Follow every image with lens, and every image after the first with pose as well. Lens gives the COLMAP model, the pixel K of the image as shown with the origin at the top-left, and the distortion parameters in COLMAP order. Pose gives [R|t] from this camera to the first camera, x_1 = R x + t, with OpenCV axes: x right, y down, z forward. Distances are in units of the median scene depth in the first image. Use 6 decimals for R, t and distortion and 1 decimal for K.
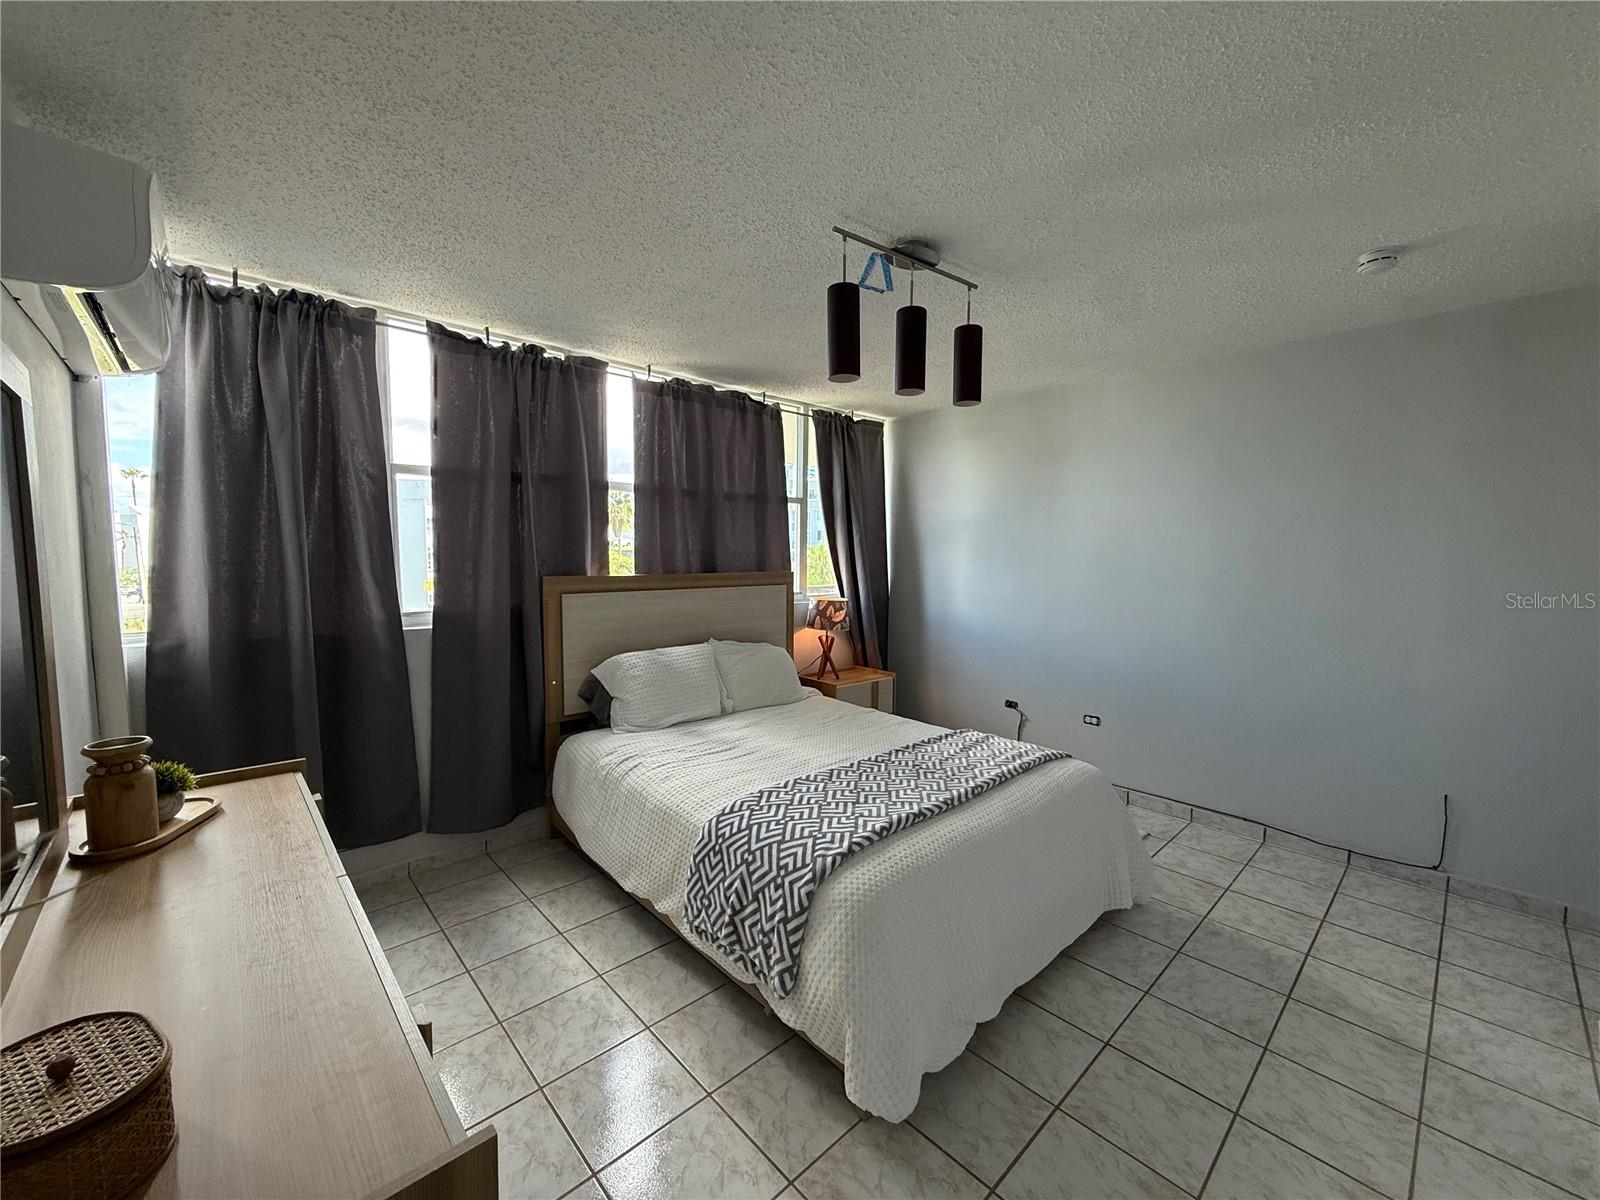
lens RADIAL K [[636.6, 0, 788.3], [0, 636.6, 604.6], [0, 0, 1]] dist [-0.000004, 0.000045]
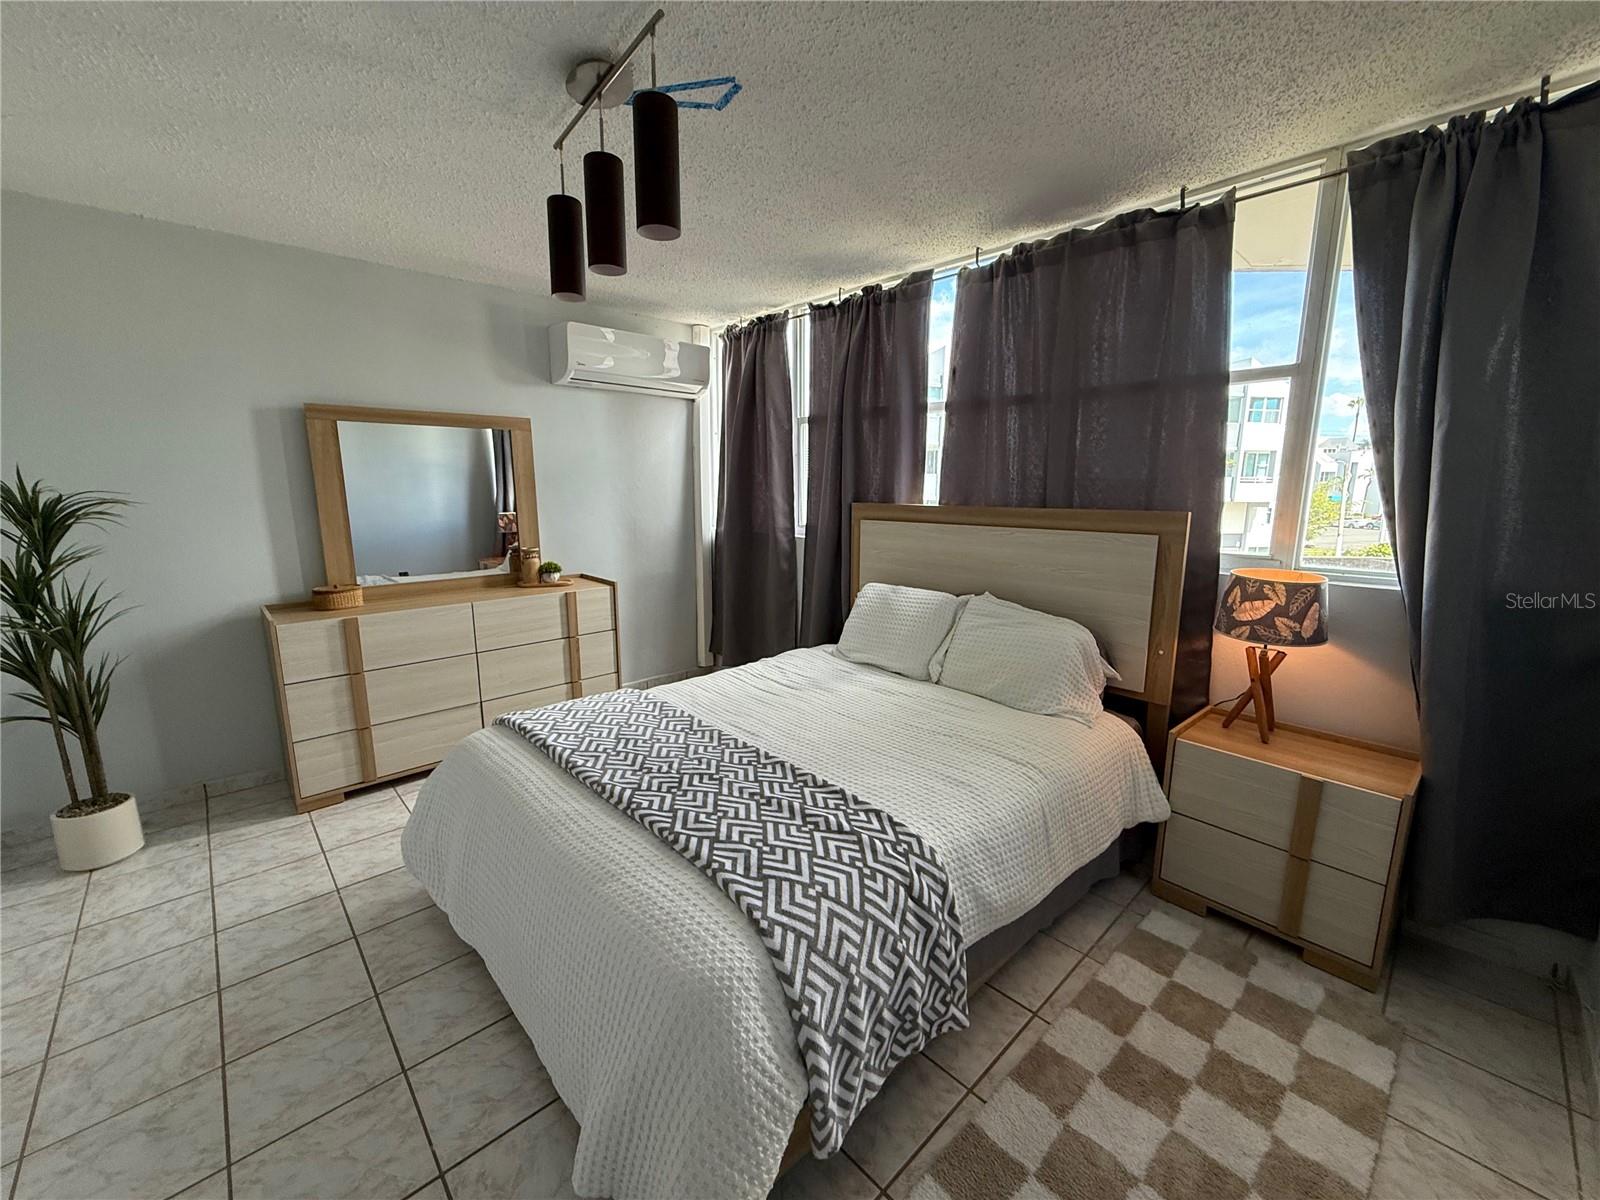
lens RADIAL K [[636.7, 0, 800.0], [0, 636.7, 600.0], [0, 0, 1]] dist [-0.000630, -0.000037]
pose [[0.014004, 0.174922, -0.984483, 0.852399], [-0.082966, 0.981387, 0.173192, -0.070313], [0.996454, 0.079254, 0.028256, 1.009916]]
